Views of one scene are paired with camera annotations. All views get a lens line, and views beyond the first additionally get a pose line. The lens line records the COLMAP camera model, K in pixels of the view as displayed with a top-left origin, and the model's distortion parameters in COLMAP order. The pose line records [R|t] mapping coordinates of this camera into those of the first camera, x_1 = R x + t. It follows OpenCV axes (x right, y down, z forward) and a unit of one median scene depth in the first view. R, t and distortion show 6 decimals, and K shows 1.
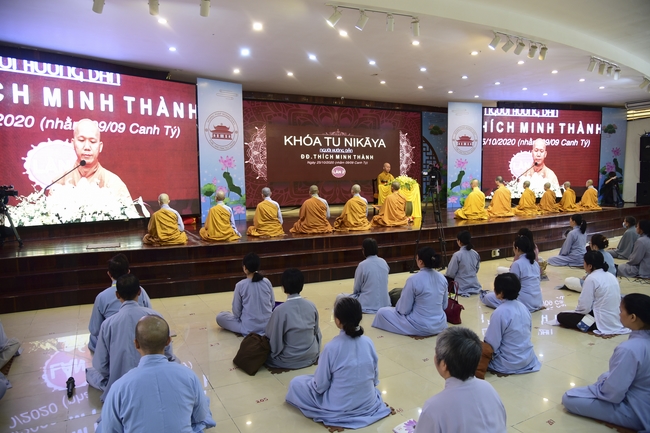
lens RADIAL K [[447.4, 0, 325.0], [0, 447.4, 216.5], [0, 0, 1]] dist [-0.102018, -0.000618]
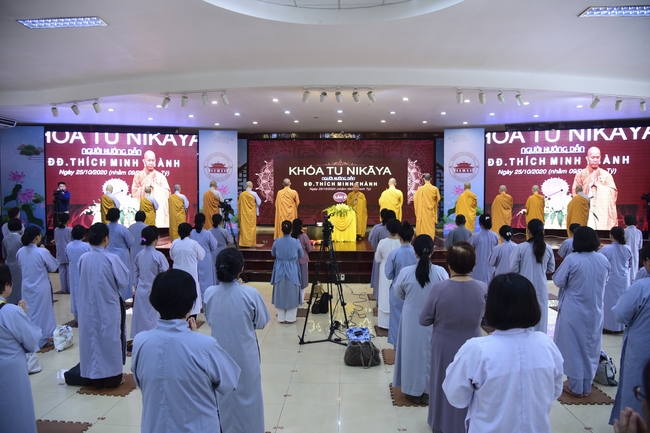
lens RADIAL K [[447.4, 0, 325.0], [0, 447.4, 216.5], [0, 0, 1]] dist [-0.102018, -0.000618]
pose [[0.863680, 0.041869, -0.502299, 0.575986], [-0.056093, 0.998338, -0.013232, -0.033782], [0.500910, 0.039604, 0.864593, -0.000622]]
